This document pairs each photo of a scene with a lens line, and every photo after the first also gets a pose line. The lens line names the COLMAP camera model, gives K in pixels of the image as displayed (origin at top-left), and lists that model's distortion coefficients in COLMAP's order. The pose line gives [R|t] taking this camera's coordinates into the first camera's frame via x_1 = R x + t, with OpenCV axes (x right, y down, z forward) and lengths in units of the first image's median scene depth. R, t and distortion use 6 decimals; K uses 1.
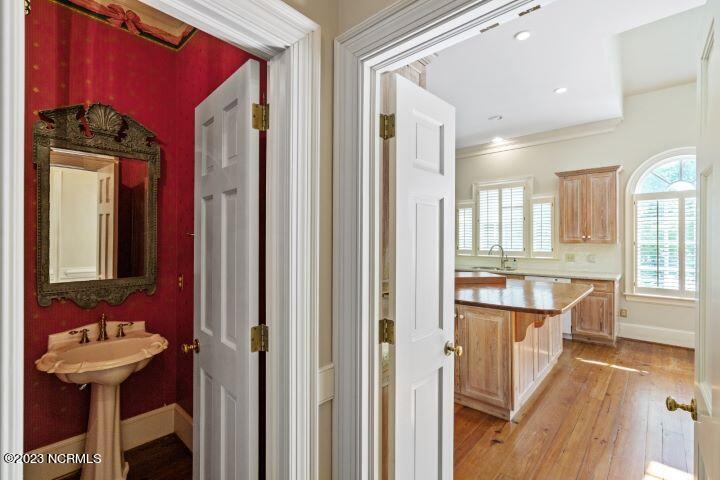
lens RADIAL K [[336.8, 0, 345.4], [0, 336.8, 237.7], [0, 0, 1]] dist [0.000608, 0.000090]
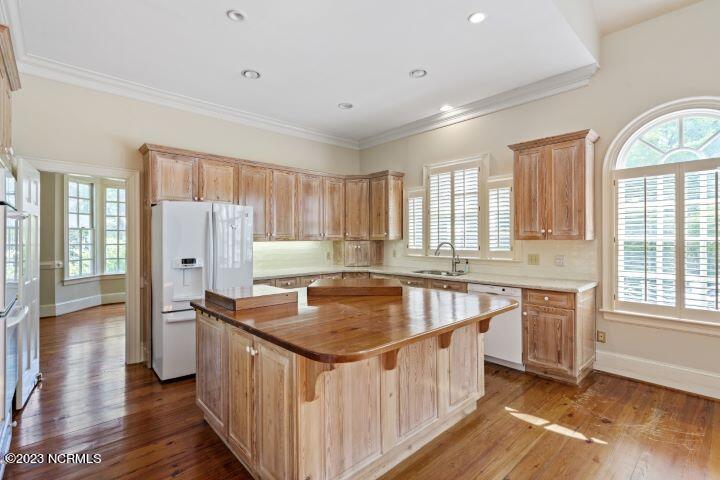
lens RADIAL K [[336.8, 0, 360.4], [0, 336.8, 236.5], [0, 0, 1]] dist [0.000608, 0.000090]
pose [[0.995687, -0.003178, -0.092719, 0.390218], [0.003006, 0.999993, -0.002003, 0.010249], [0.092725, 0.001715, 0.995690, 0.242245]]
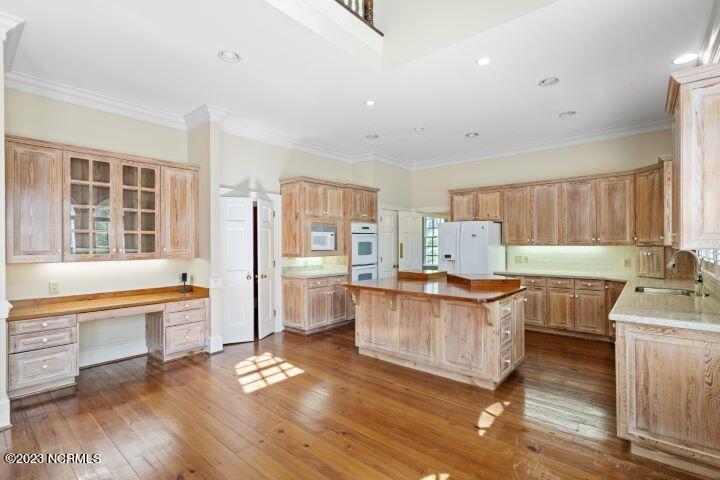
lens RADIAL K [[336.8, 0, 360.3], [0, 336.8, 242.0], [0, 0, 1]] dist [0.000608, 0.000090]
pose [[0.037275, -0.001096, -0.999304, 1.240984], [0.007002, 0.999975, -0.000835, 0.005507], [0.999281, -0.006966, 0.037282, 0.562246]]
